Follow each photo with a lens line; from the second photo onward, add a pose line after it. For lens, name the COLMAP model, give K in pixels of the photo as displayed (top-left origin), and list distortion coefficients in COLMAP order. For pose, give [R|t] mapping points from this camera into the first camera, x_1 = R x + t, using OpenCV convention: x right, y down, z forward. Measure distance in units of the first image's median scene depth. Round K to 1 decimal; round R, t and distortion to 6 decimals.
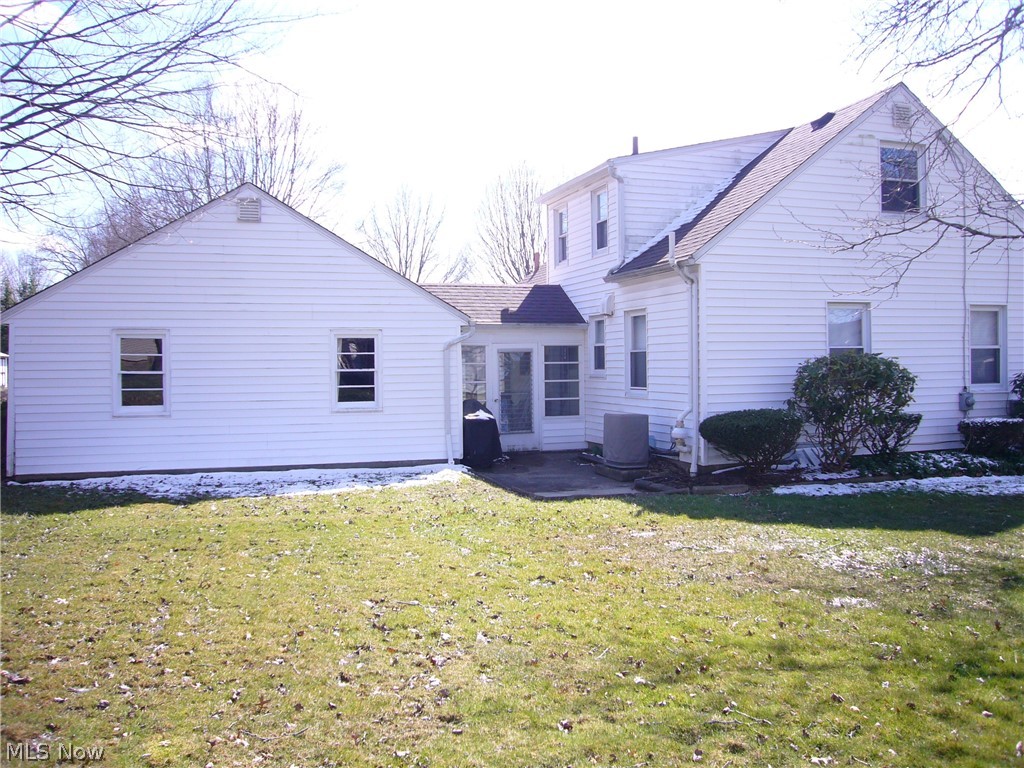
lens RADIAL K [[842.8, 0, 512.0], [0, 842.8, 384.0], [0, 0, 1]] dist [-0.113356, 0.000665]
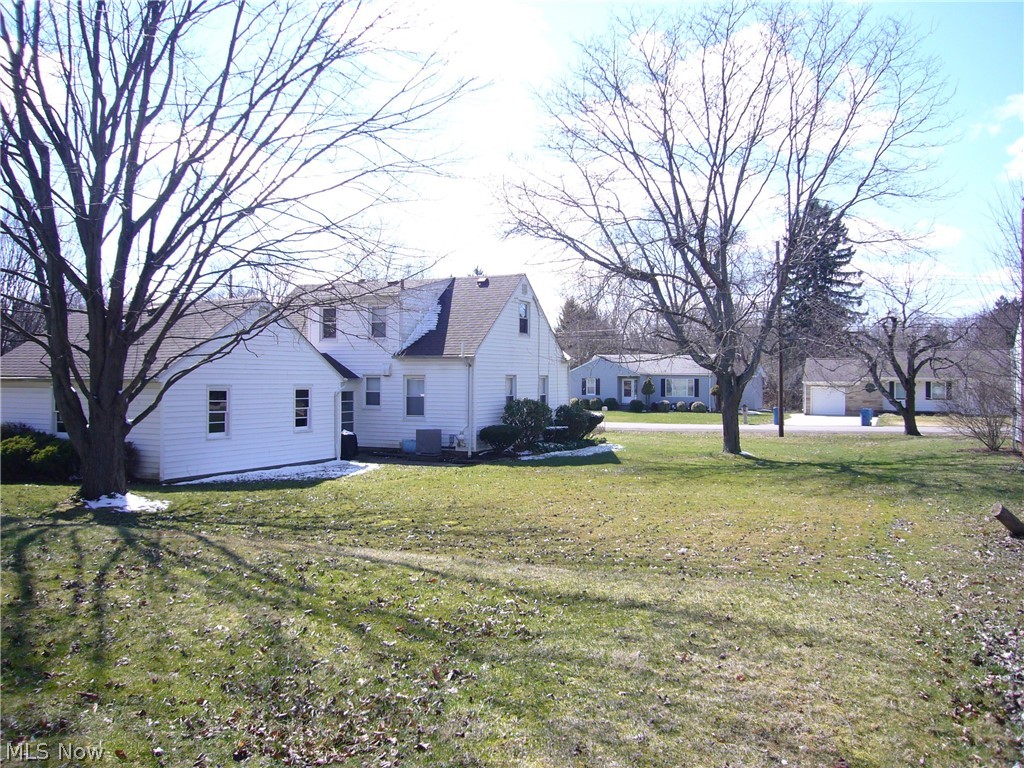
lens RADIAL K [[842.8, 0, 512.0], [0, 842.8, 384.0], [0, 0, 1]] dist [-0.113356, 0.000665]
pose [[0.672103, 0.010368, 0.740385, -1.189691], [-0.001143, 0.999915, -0.012965, -0.045266], [-0.740457, 0.007867, 0.672058, -0.485321]]
